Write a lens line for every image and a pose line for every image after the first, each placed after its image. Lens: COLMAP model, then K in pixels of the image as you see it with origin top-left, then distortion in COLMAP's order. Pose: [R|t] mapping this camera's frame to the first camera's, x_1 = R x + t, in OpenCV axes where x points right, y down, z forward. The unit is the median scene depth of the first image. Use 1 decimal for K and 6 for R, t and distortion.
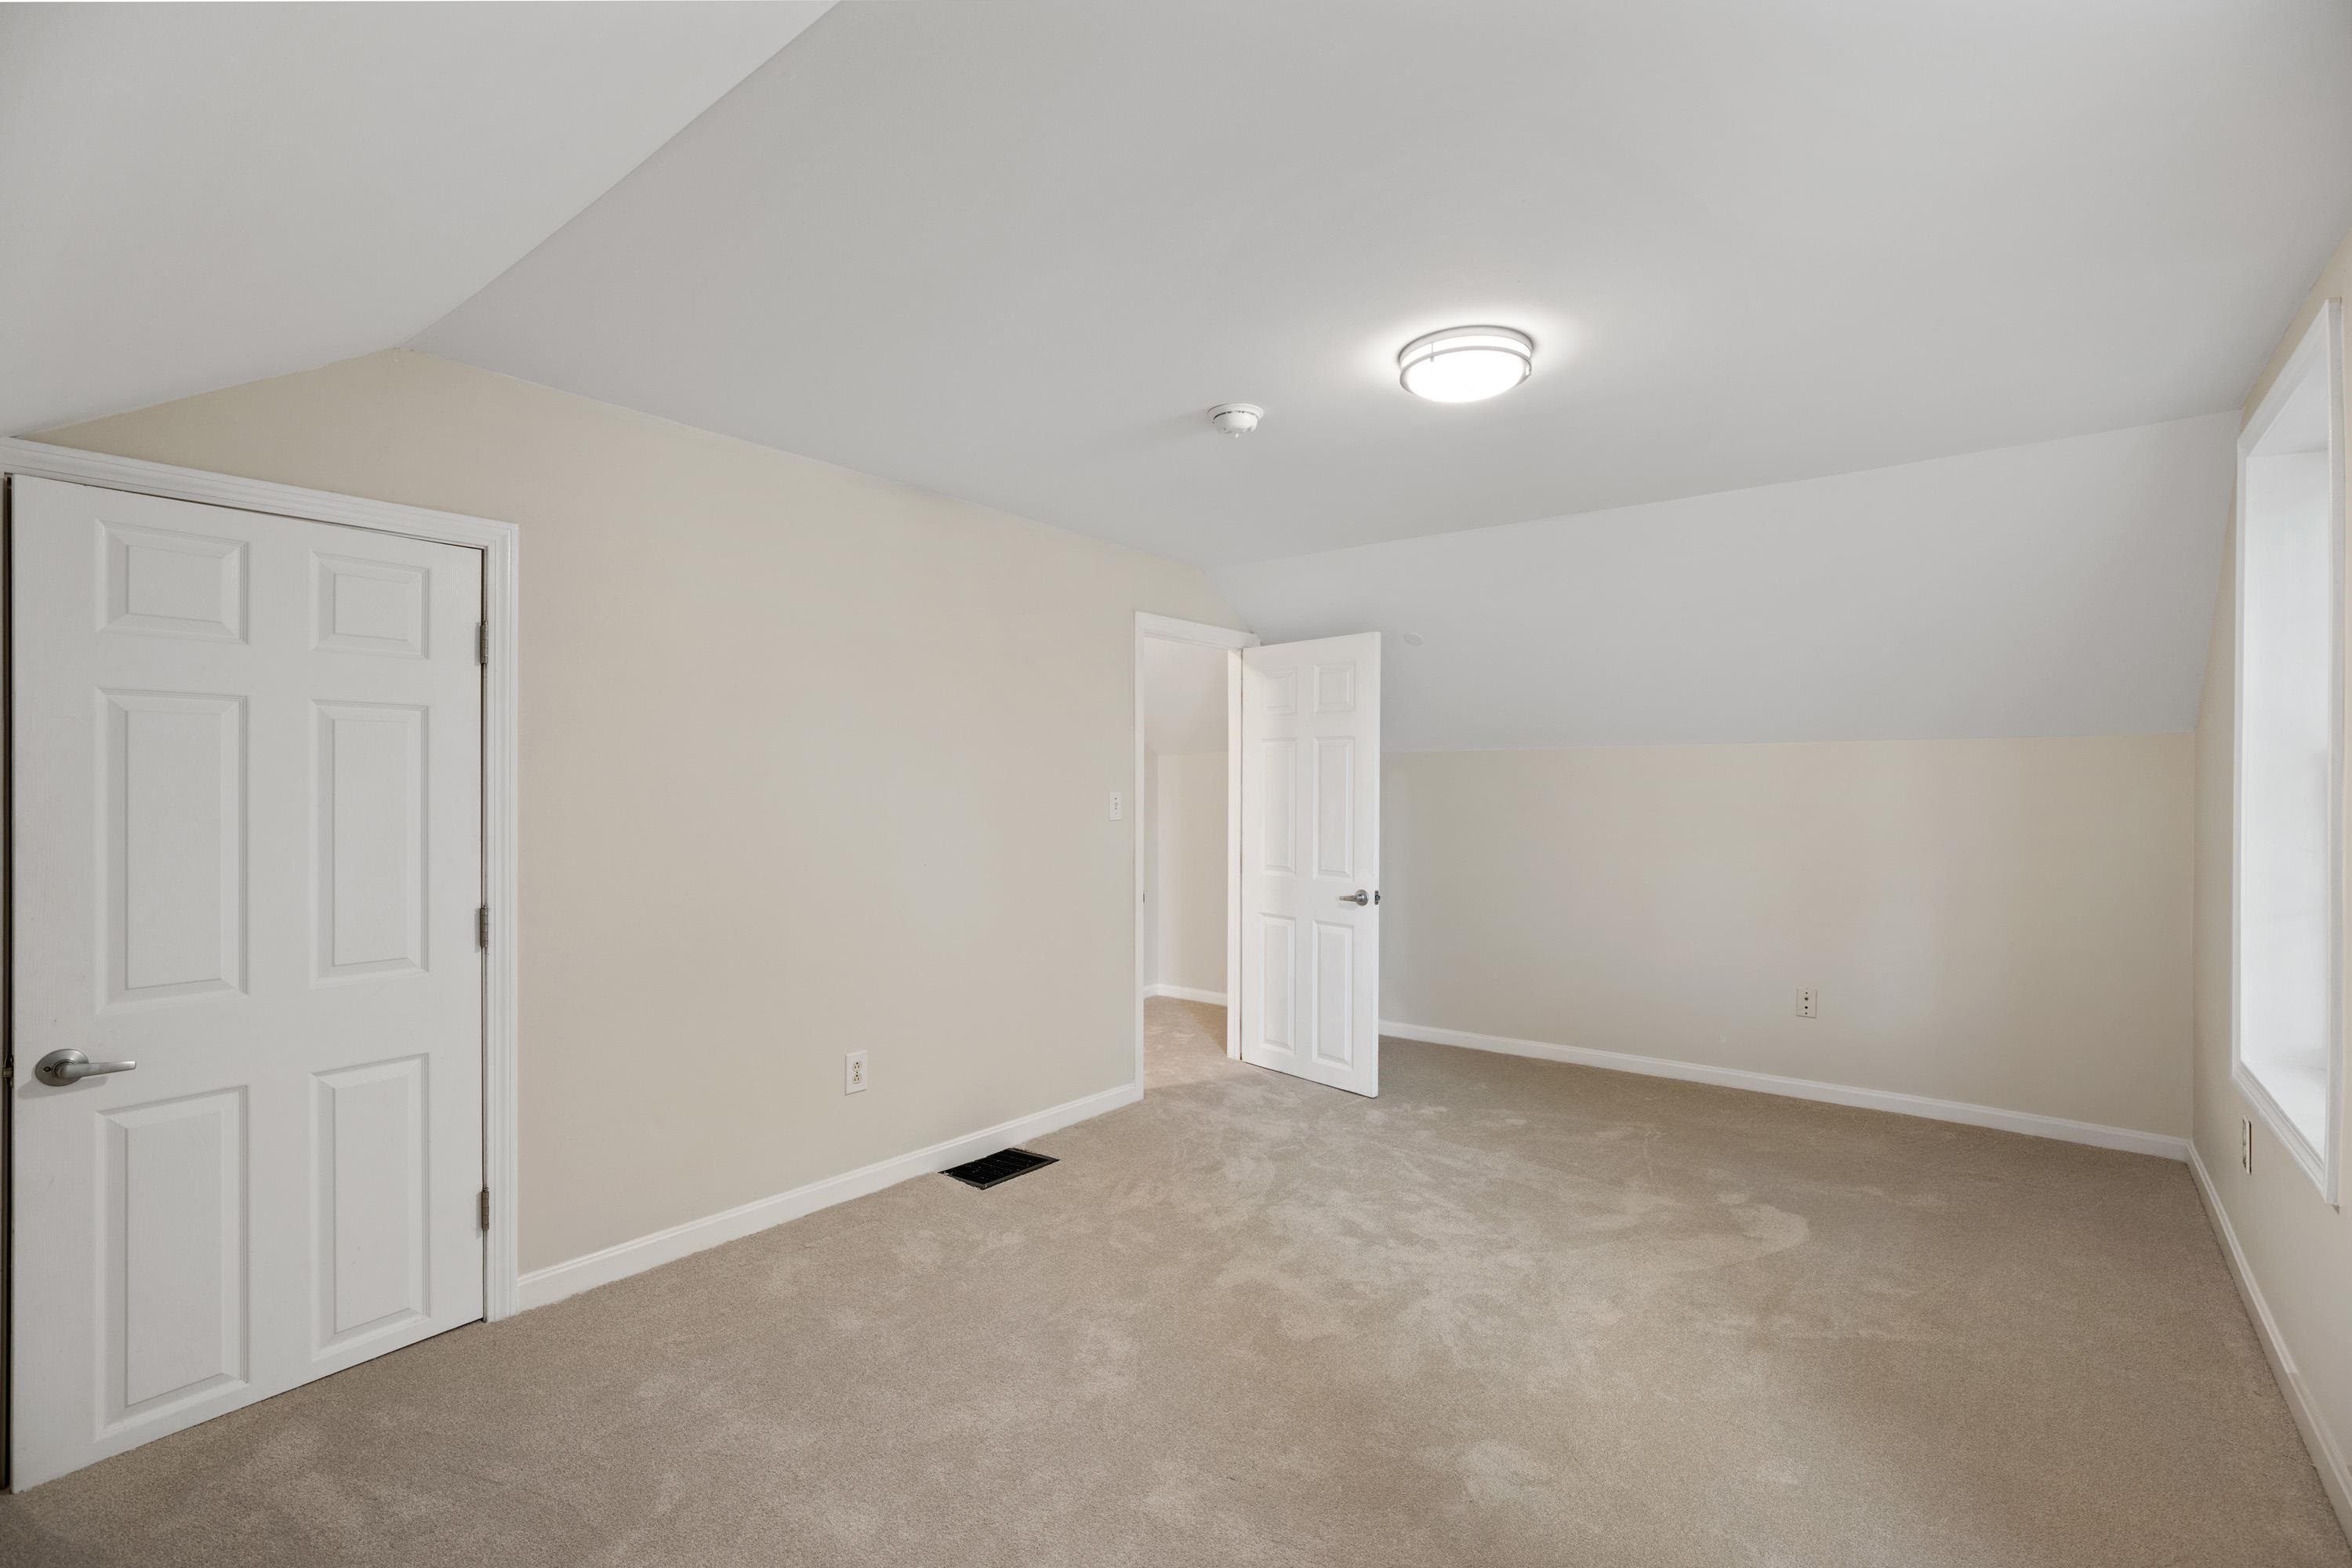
lens RADIAL K [[1073.8, 0, 1173.6], [0, 1073.8, 793.1], [0, 0, 1]] dist [-0.022532, 0.010251]
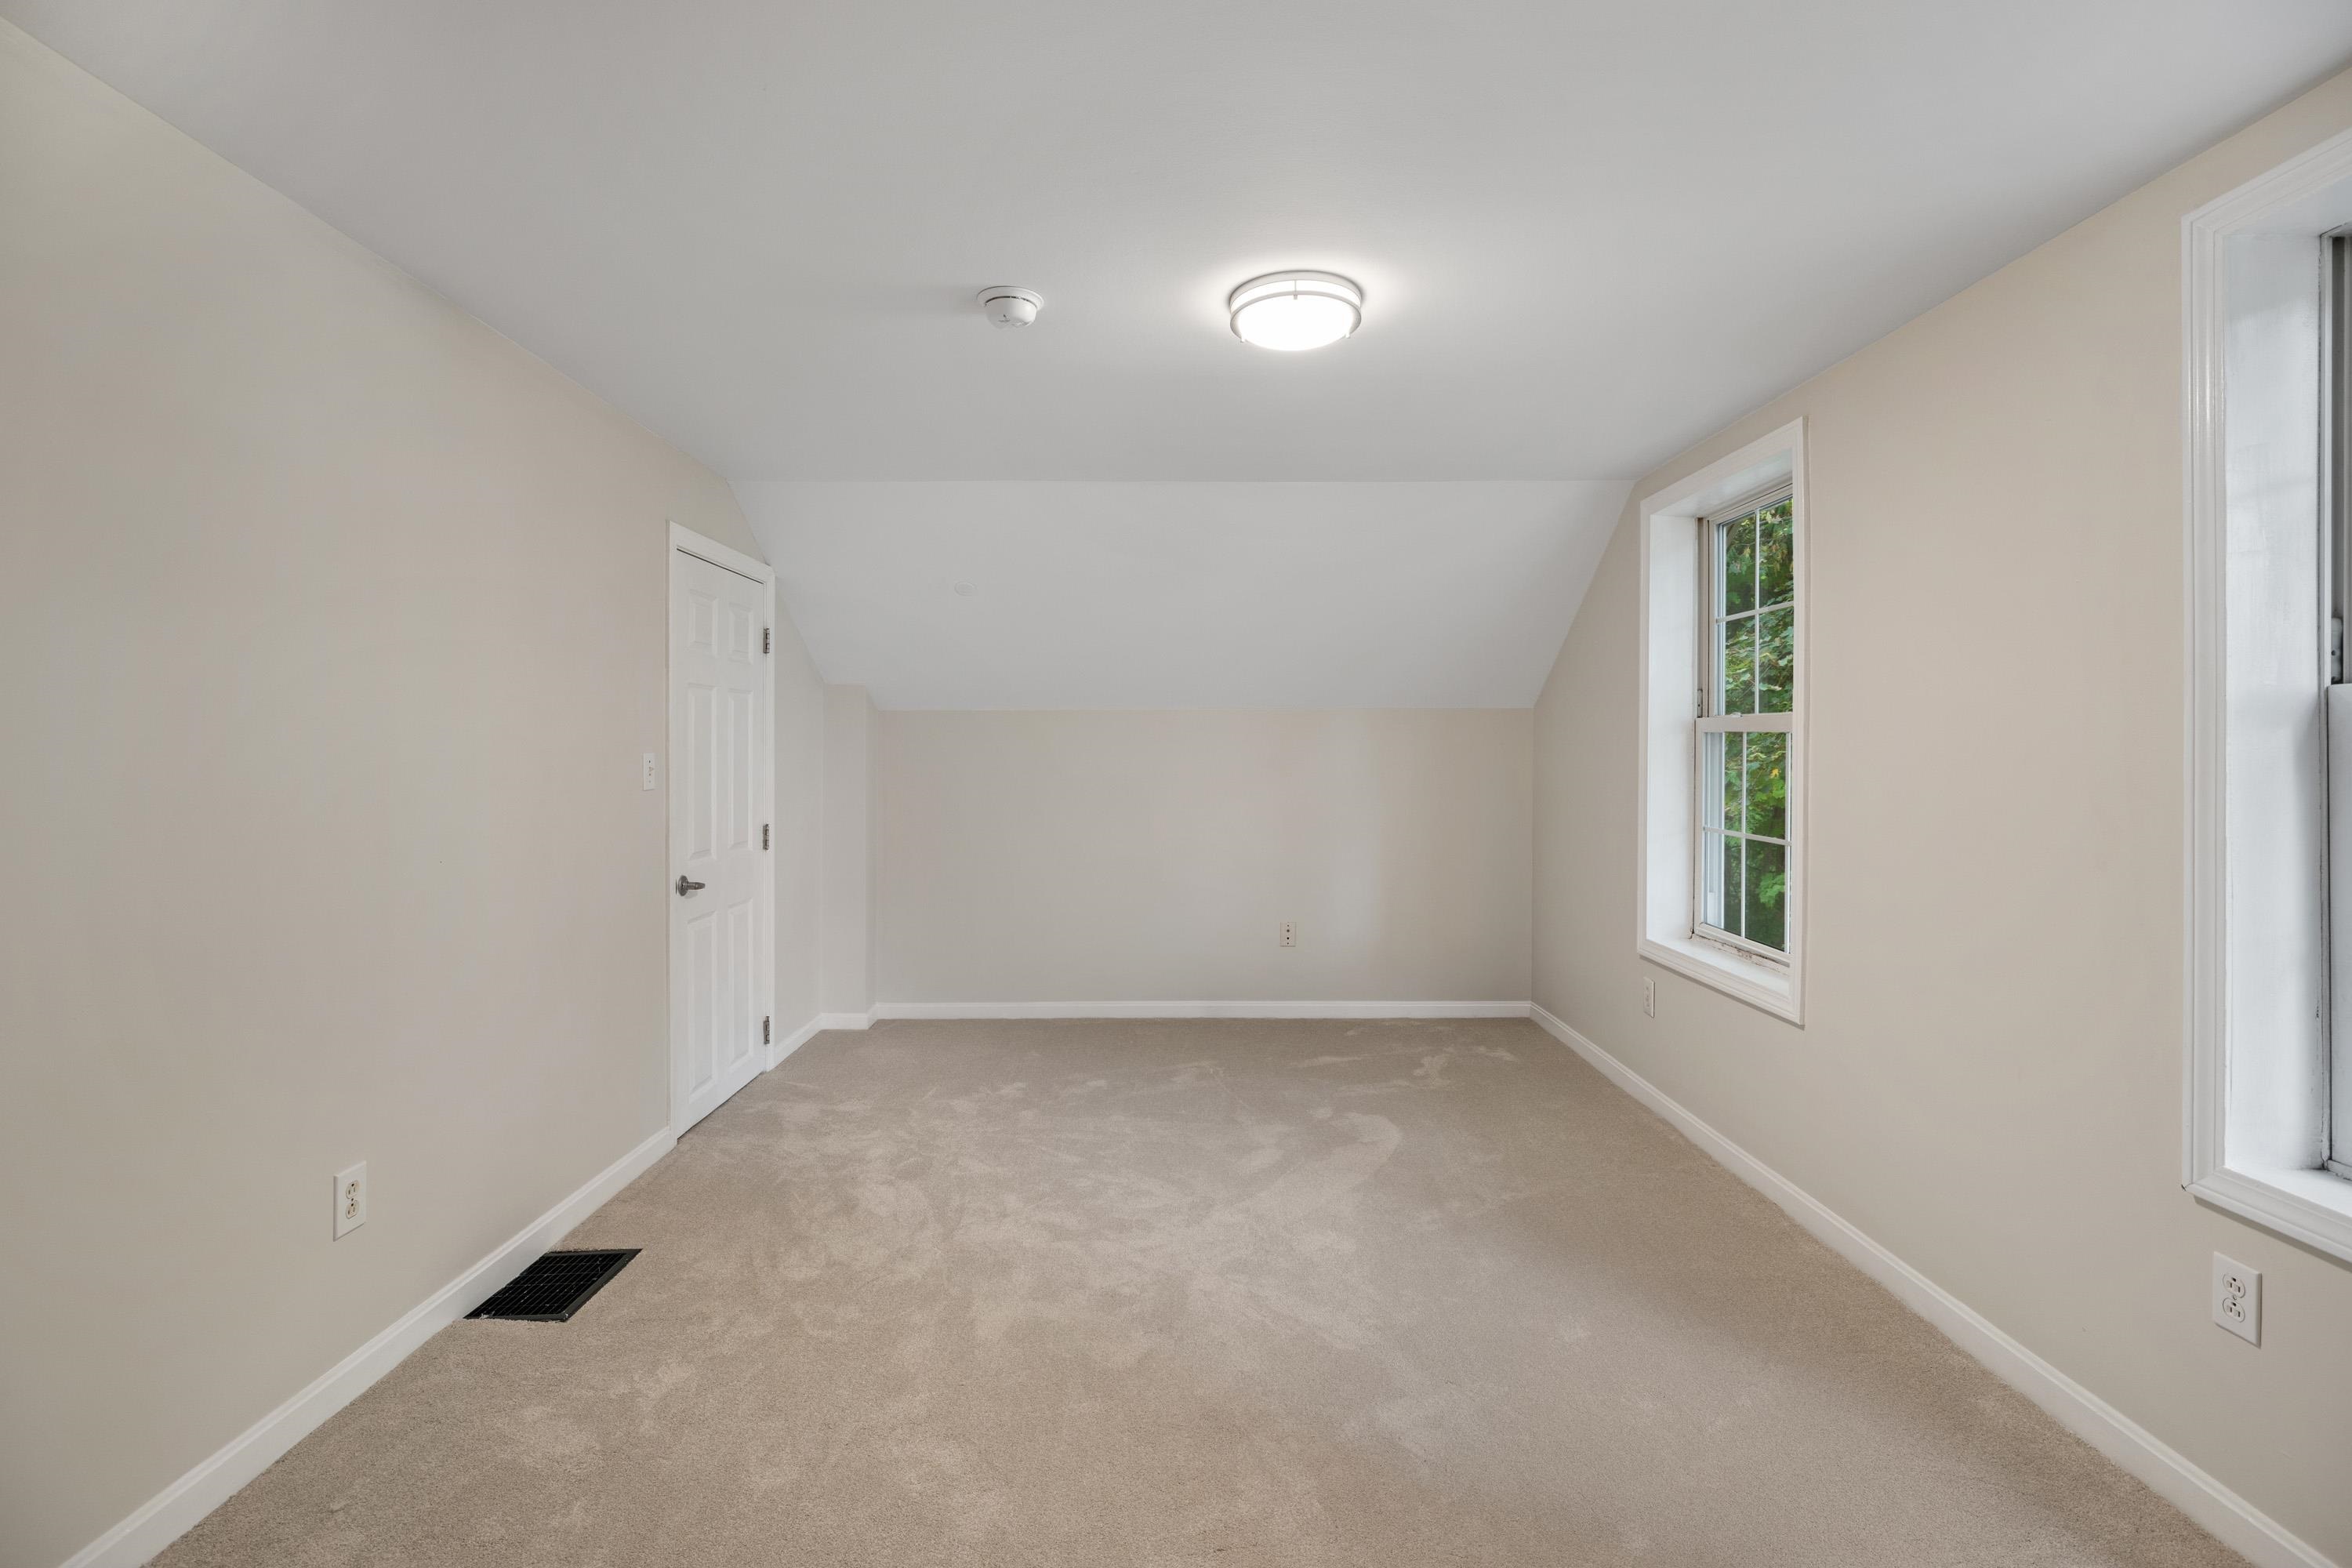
lens RADIAL K [[1077.2, 0, 1175.0], [0, 1077.2, 760.2], [0, 0, 1]] dist [-0.023918, 0.010061]
pose [[0.783979, -0.005813, 0.620760, -0.310779], [0.004568, 0.999983, 0.003595, 0.004110], [-0.620770, 0.000017, 0.783993, 0.218638]]
